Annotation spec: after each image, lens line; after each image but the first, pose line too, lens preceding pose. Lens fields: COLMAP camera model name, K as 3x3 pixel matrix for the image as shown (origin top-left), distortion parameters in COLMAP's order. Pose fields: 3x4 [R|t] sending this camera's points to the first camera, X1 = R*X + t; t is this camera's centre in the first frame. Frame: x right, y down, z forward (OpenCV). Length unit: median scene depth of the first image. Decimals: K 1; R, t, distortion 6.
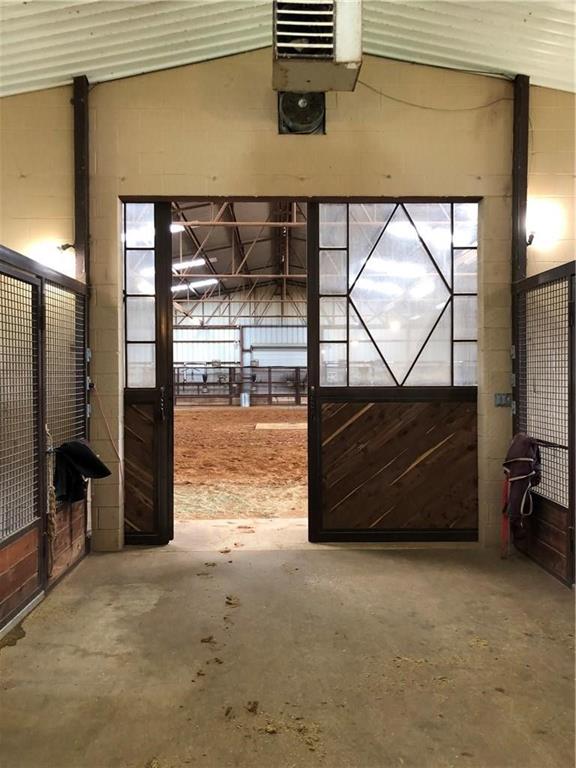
lens RADIAL K [[635.5, 0, 288.0], [0, 635.5, 384.0], [0, 0, 1]] dist [0.175327, -0.253692]
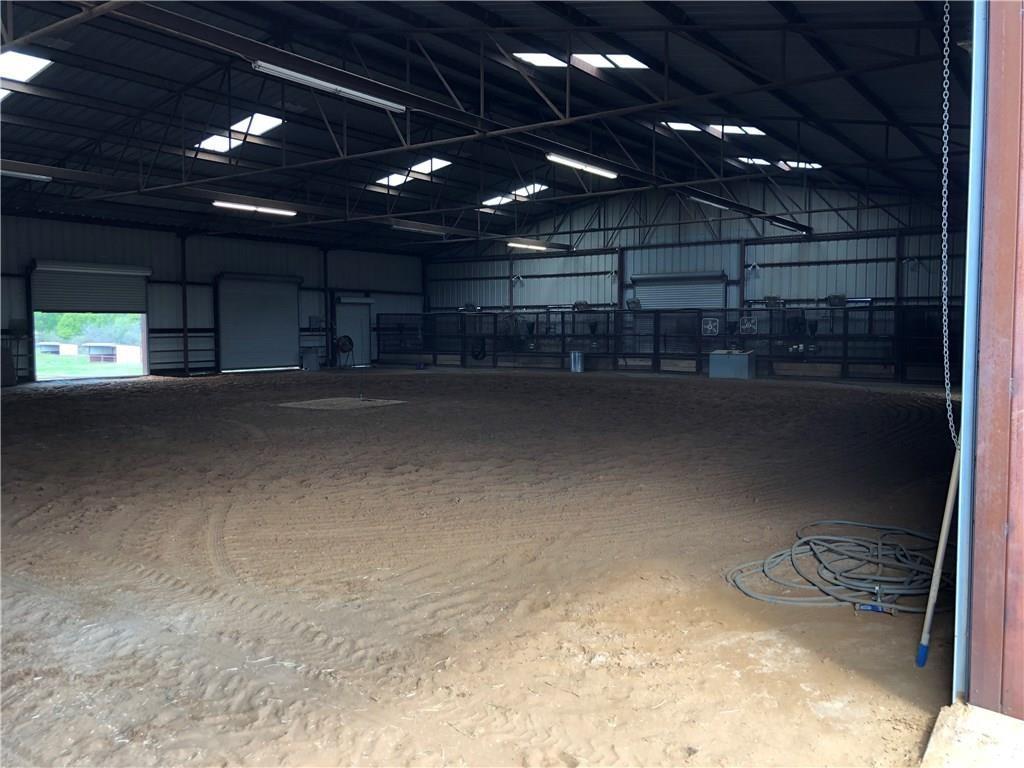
lens RADIAL K [[847.3, 0, 512.0], [0, 847.3, 384.0], [0, 0, 1]] dist [0.175327, -0.253692]
pose [[0.817631, 0.042002, -0.574209, 0.362458], [-0.009419, 0.998178, 0.059602, -0.003294], [0.575666, -0.043324, 0.816537, 0.227648]]
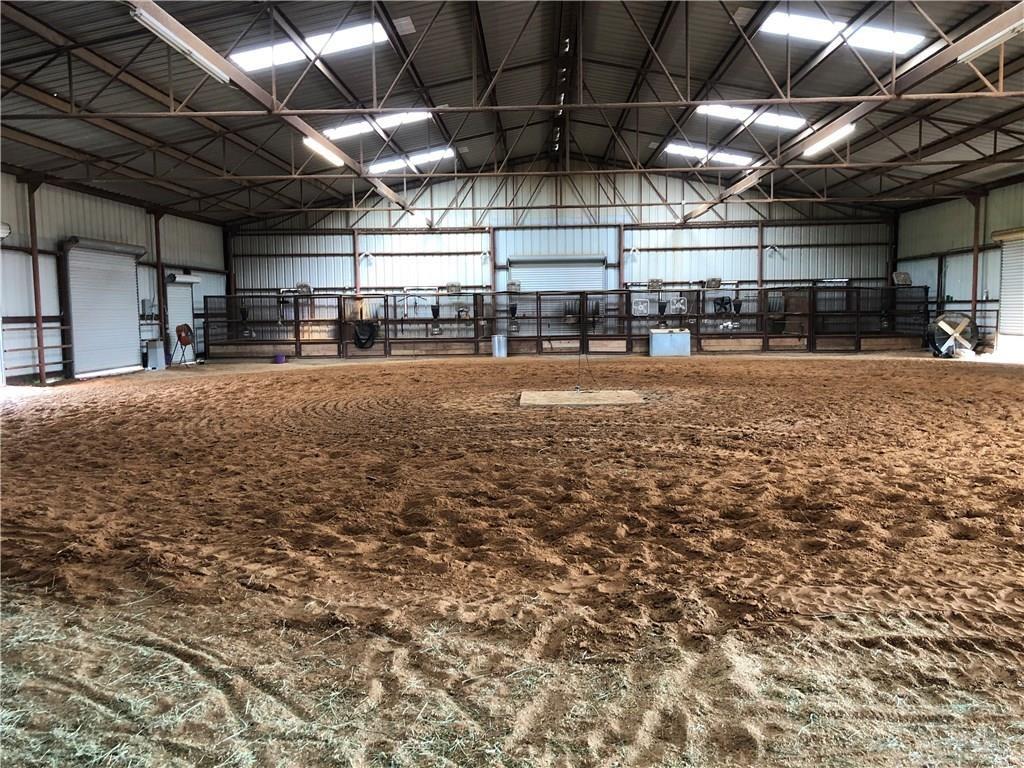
lens RADIAL K [[847.3, 0, 512.0], [0, 847.3, 384.0], [0, 0, 1]] dist [0.175327, -0.253692]
pose [[0.998613, -0.006253, -0.052286, -0.011405], [0.010142, 0.997173, 0.074451, 0.000406], [0.051673, -0.074878, 0.995853, 0.158961]]
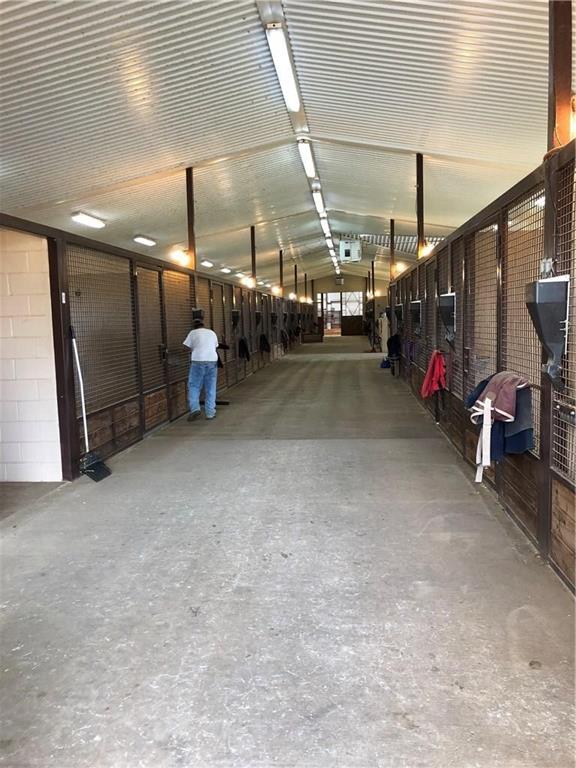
lens RADIAL K [[635.5, 0, 288.0], [0, 635.5, 384.0], [0, 0, 1]] dist [0.175327, -0.253692]
pose [[0.992524, -0.011831, -0.121471, 0.058560], [0.023092, 0.995517, 0.091720, 0.018398], [0.119842, -0.093839, 0.988348, -1.219871]]
